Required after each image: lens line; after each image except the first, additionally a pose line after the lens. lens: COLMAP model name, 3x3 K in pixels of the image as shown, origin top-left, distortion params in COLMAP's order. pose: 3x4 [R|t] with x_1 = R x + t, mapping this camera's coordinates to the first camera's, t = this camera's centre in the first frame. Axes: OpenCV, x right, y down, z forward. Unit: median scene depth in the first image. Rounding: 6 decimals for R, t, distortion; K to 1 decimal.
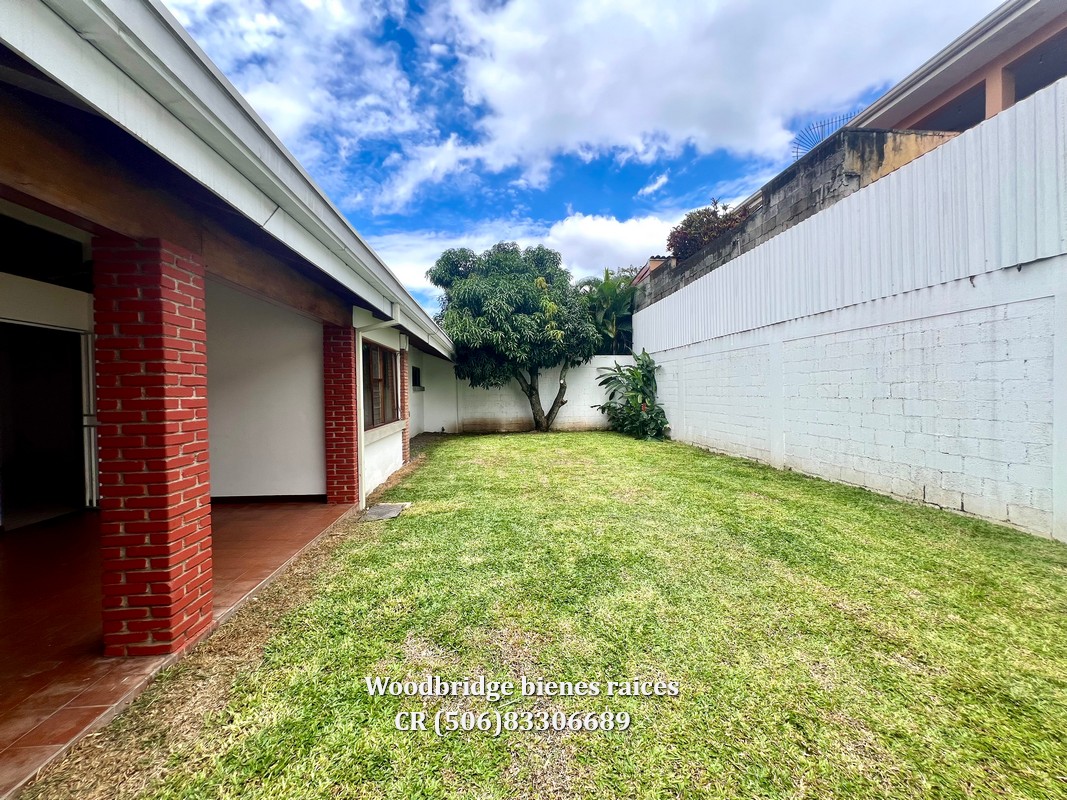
lens RADIAL K [[427.1, 0, 530.5], [0, 427.1, 396.9], [0, 0, 1]] dist [-0.003457, 0.000460]
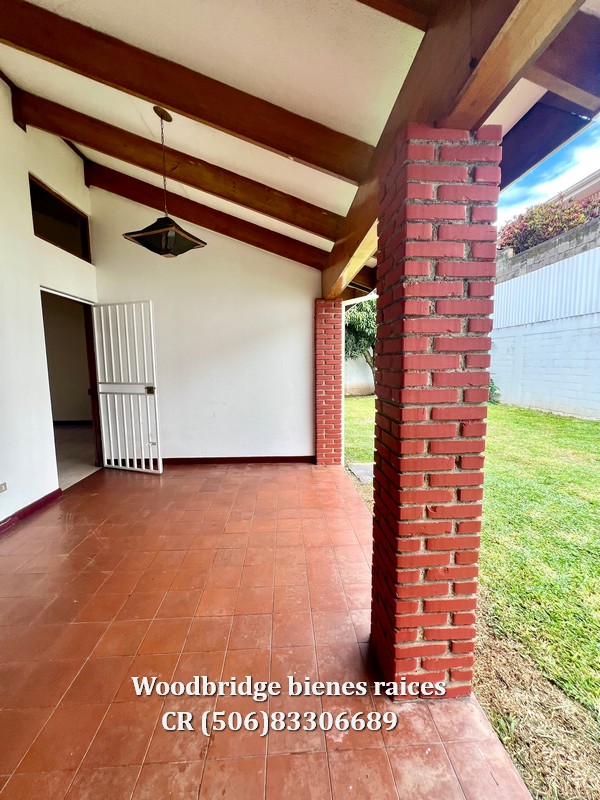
lens RADIAL K [[320.2, 0, 302.7], [0, 320.2, 395.8], [0, 0, 1]] dist [-0.003457, 0.000460]
pose [[0.999680, 0.007199, -0.024240, -0.513633], [-0.004980, 0.995893, 0.090395, -0.000477], [0.024792, -0.090246, 0.995611, 0.203928]]
